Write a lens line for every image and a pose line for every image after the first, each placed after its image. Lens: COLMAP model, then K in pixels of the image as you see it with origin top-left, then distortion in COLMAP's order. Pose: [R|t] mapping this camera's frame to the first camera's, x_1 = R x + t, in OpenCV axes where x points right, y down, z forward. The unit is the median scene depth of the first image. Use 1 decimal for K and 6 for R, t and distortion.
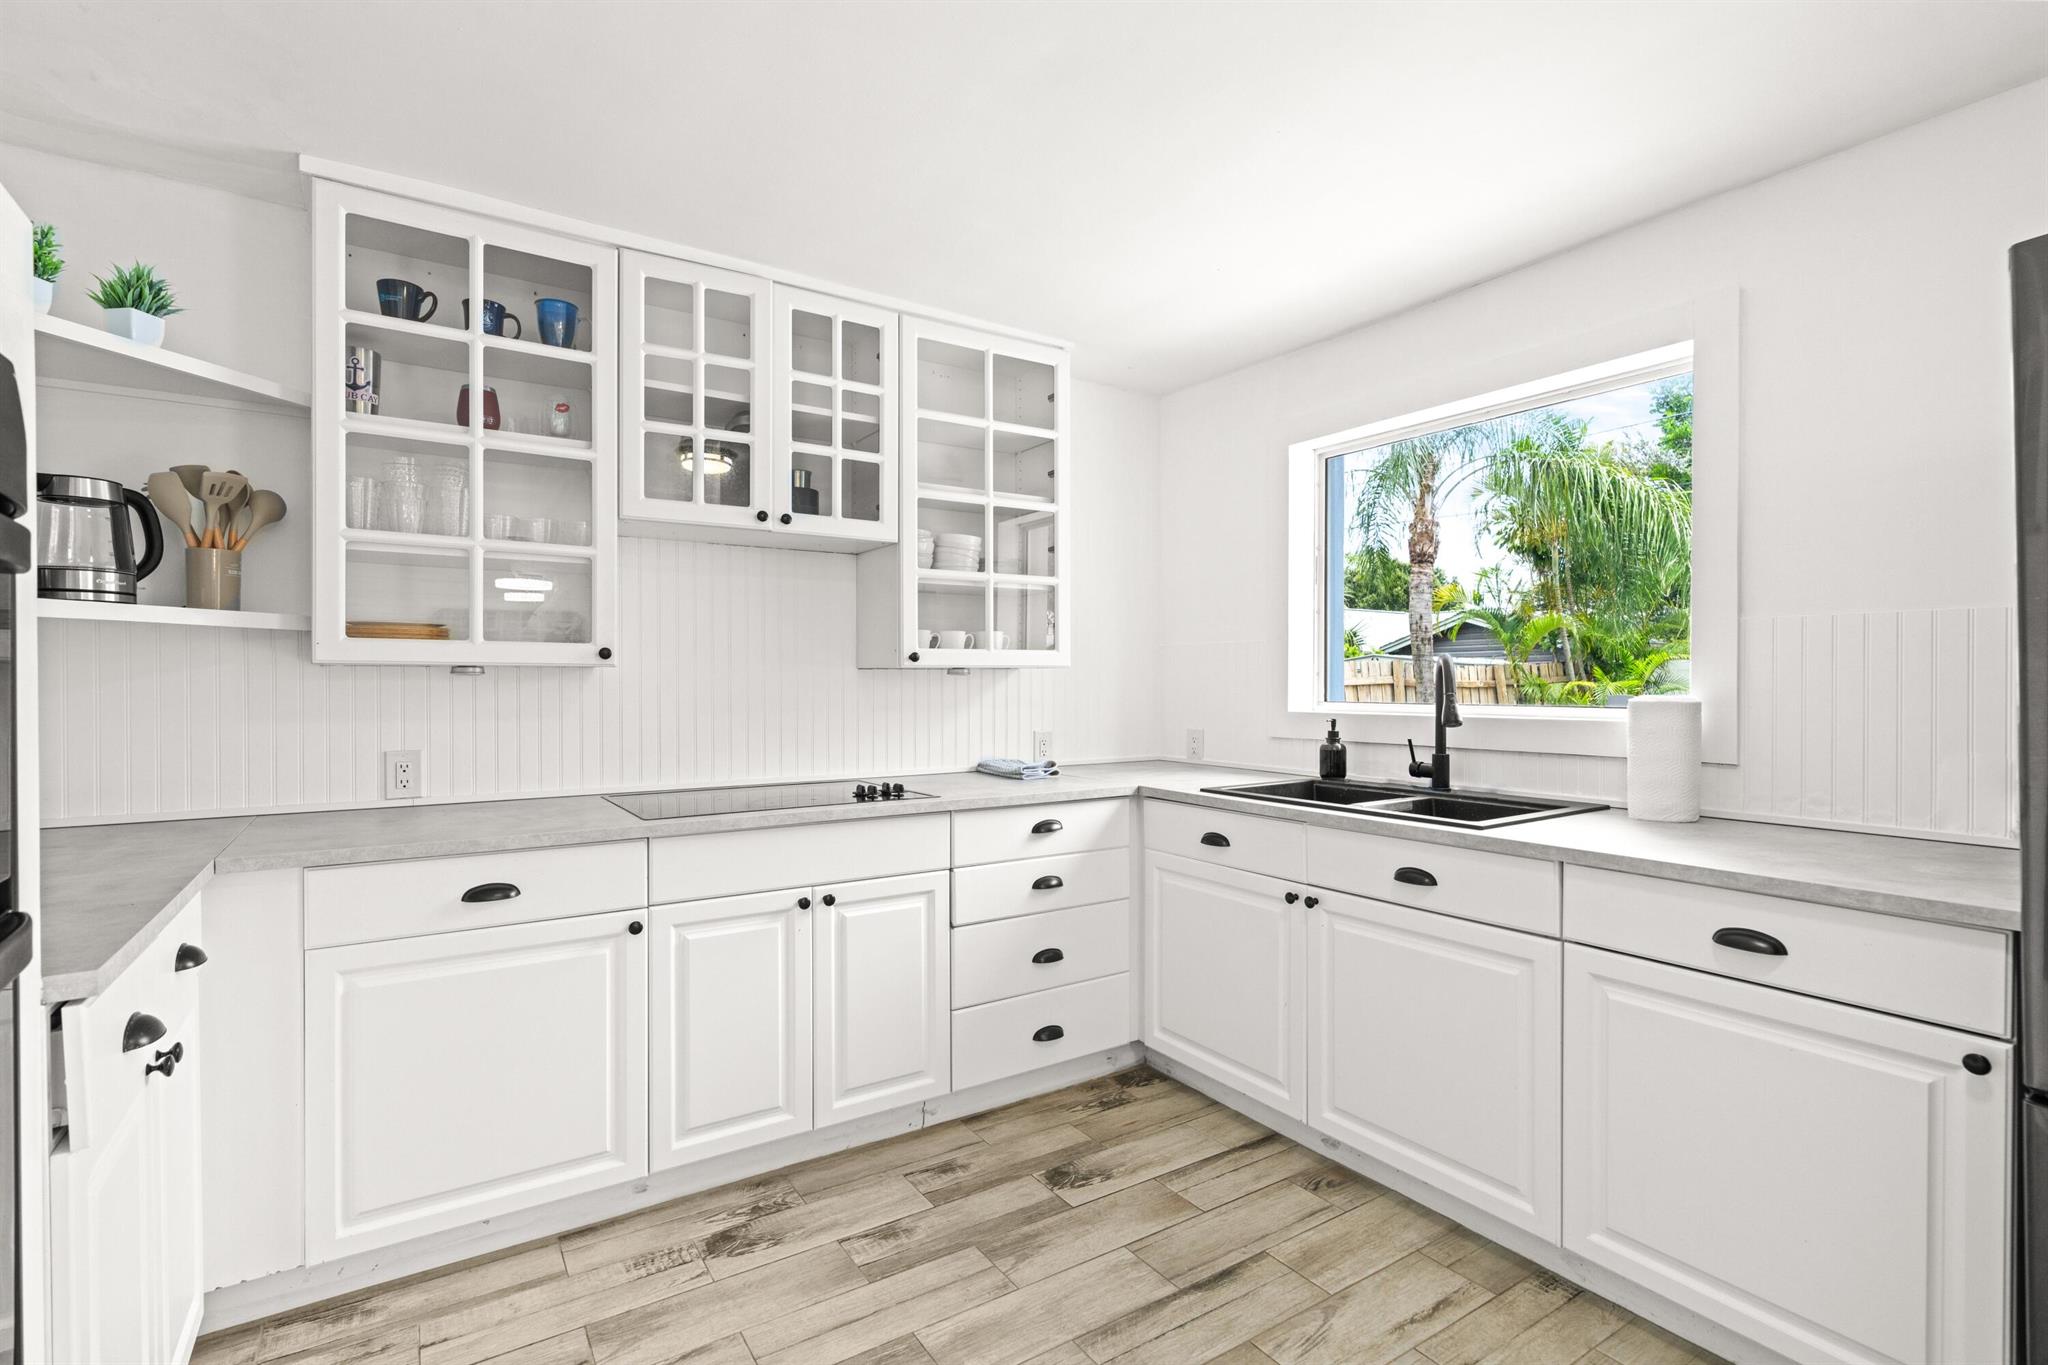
lens RADIAL K [[947.4, 0, 1024.0], [0, 947.4, 682.5], [0, 0, 1]] dist [-0.000468, 0.000001]
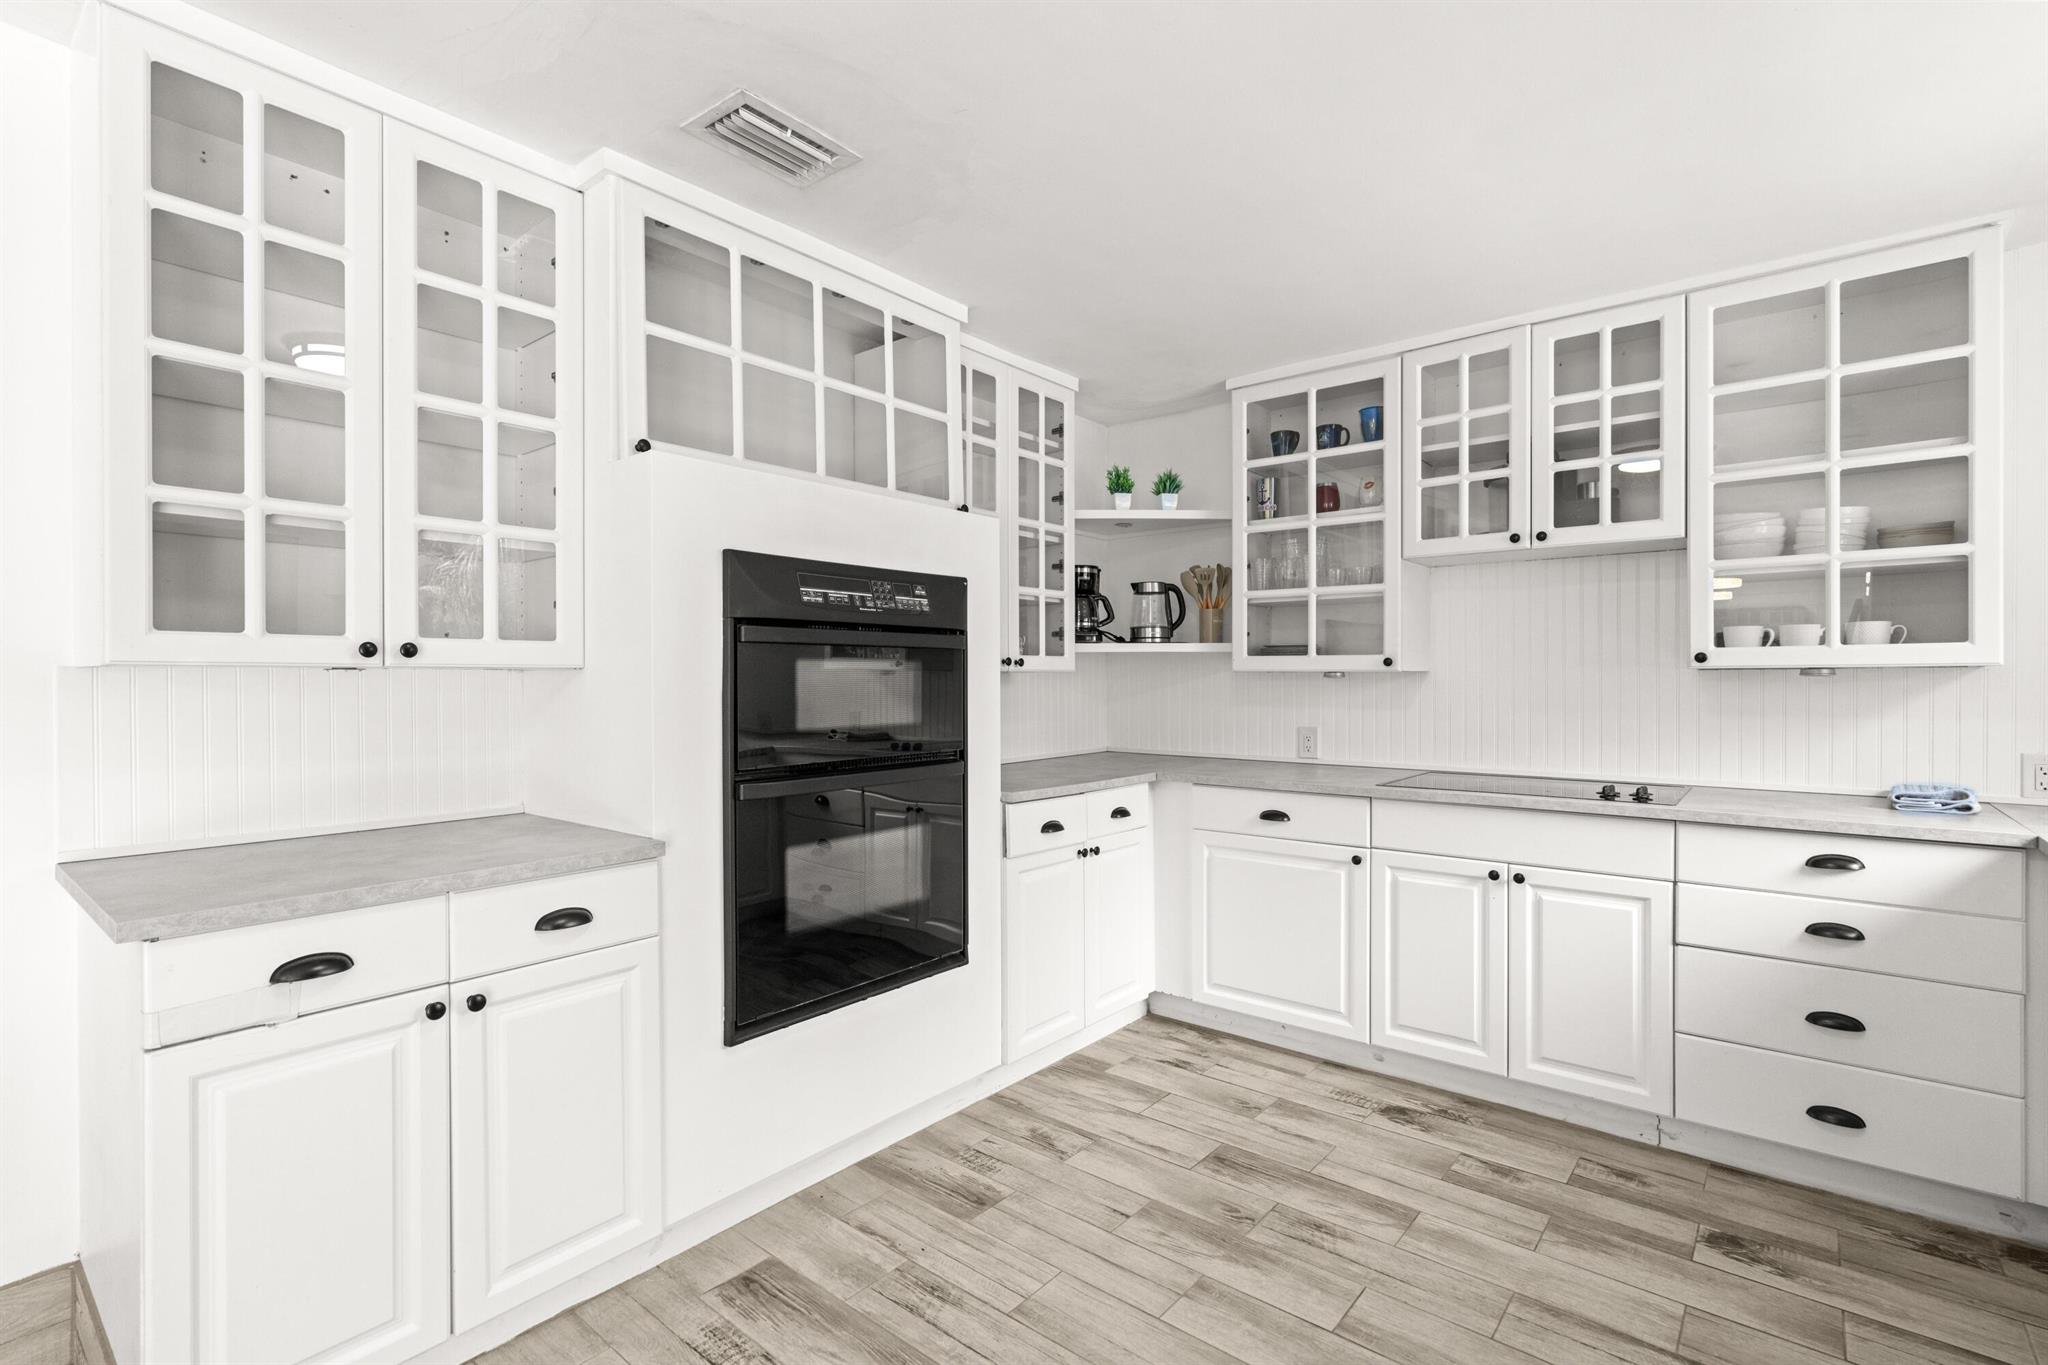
lens RADIAL K [[938.7, 0, 1014.1], [0, 938.7, 683.9], [0, 0, 1]] dist [-0.000398, 0.000610]
pose [[0.294266, 0.005742, -0.955706, 0.650607], [-0.000854, 0.999983, 0.005746, -0.006415], [0.955723, -0.000875, 0.294266, 0.097053]]
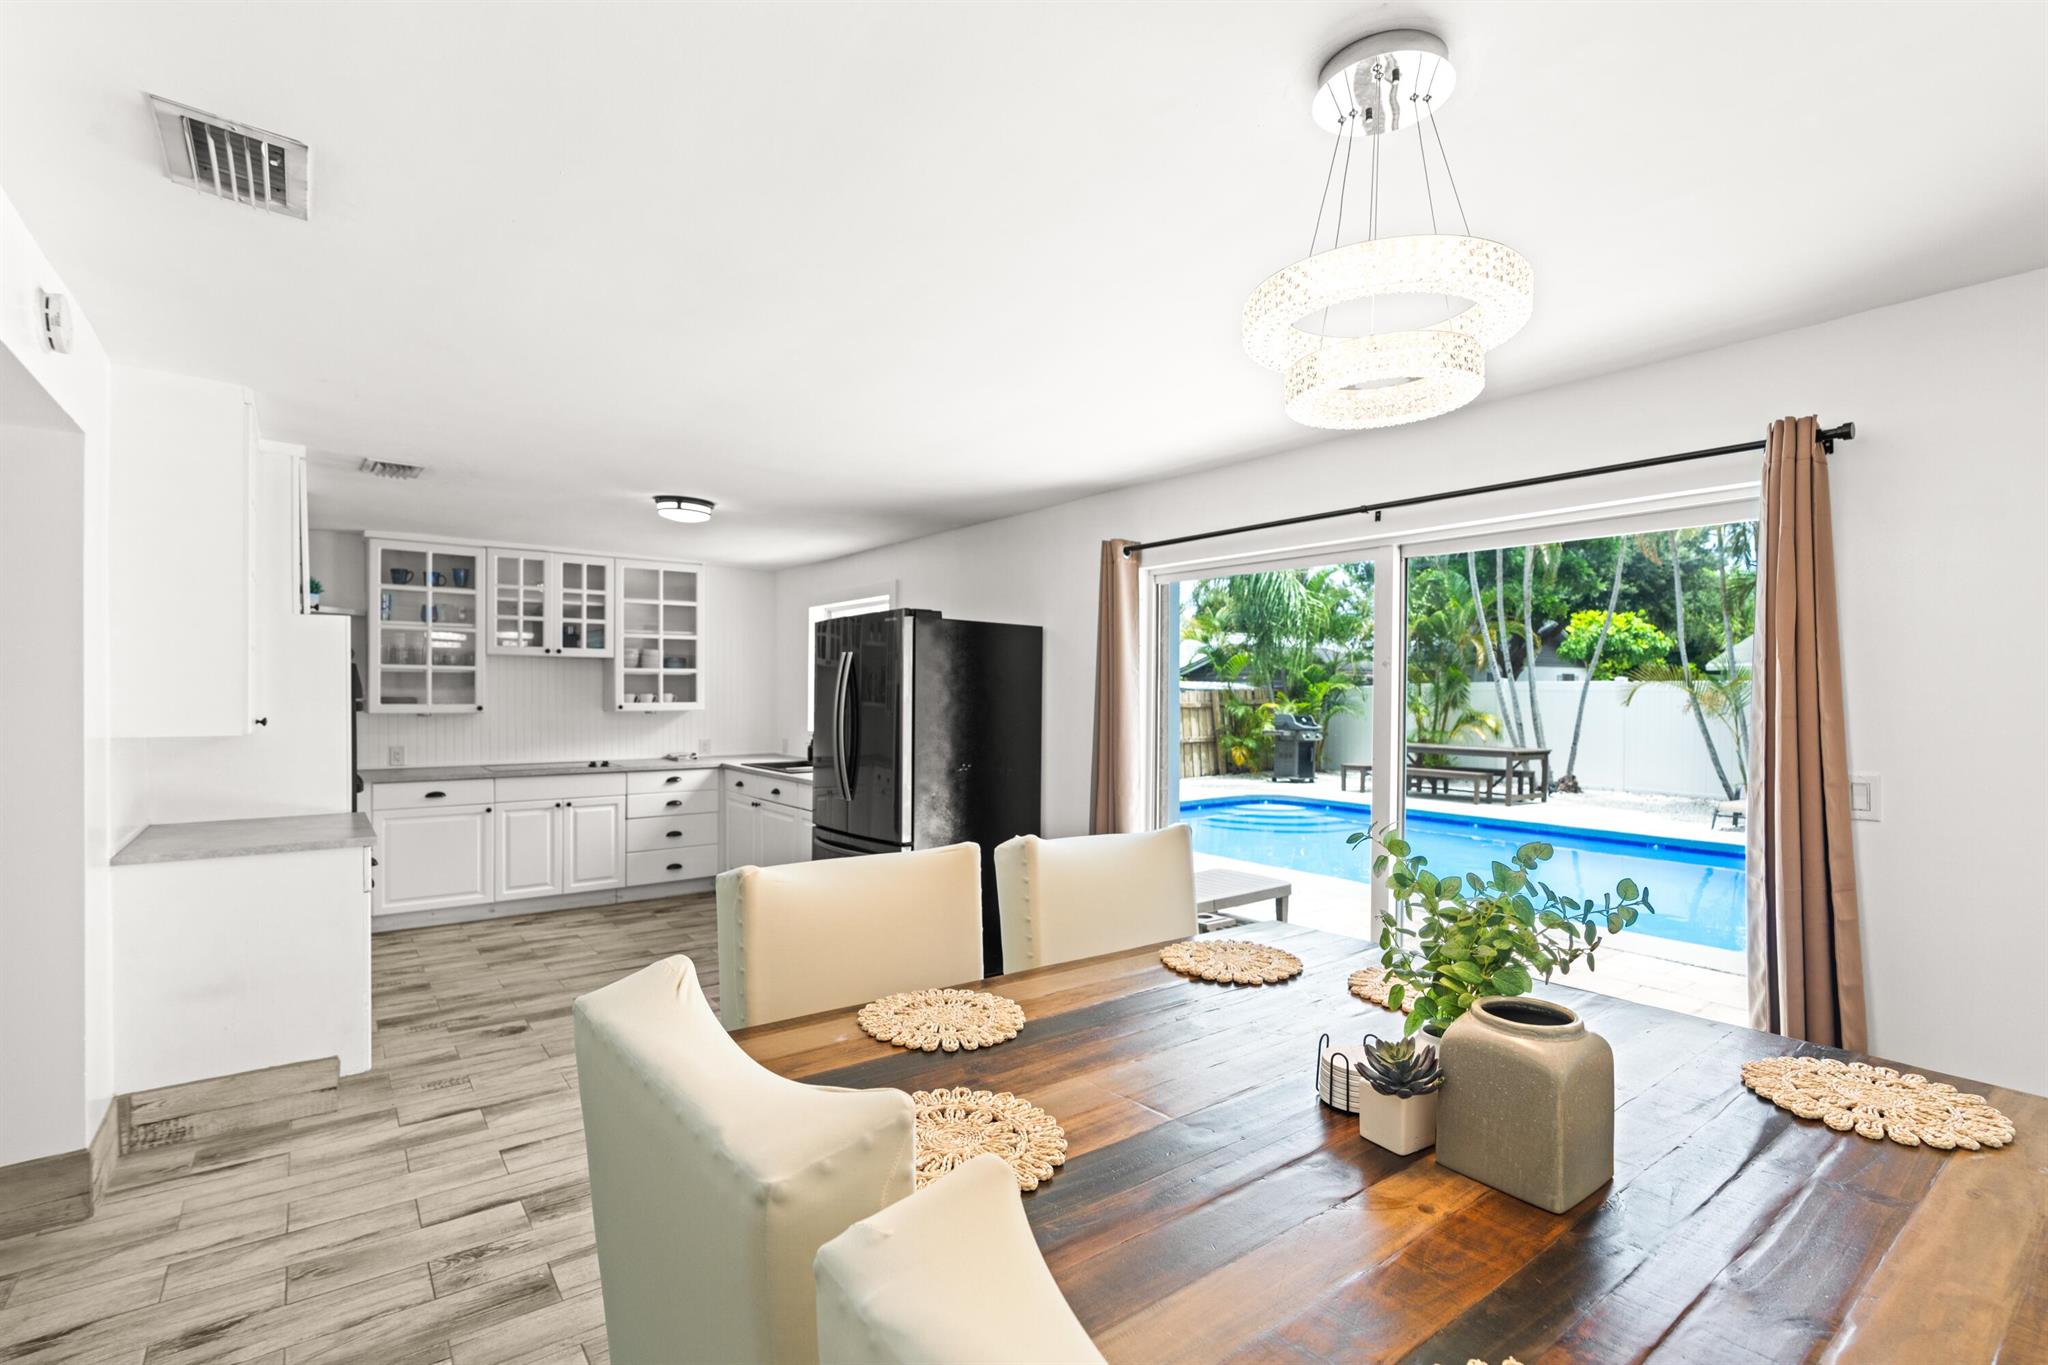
lens RADIAL K [[964.5, 0, 1018.2], [0, 964.5, 693.8], [0, 0, 1]] dist [-0.001151, 0.000110]
pose [[0.998453, 0.005560, 0.055317, 0.829234], [-0.005714, 0.999980, 0.002619, -0.081955], [-0.055302, -0.002931, 0.998465, -1.610692]]
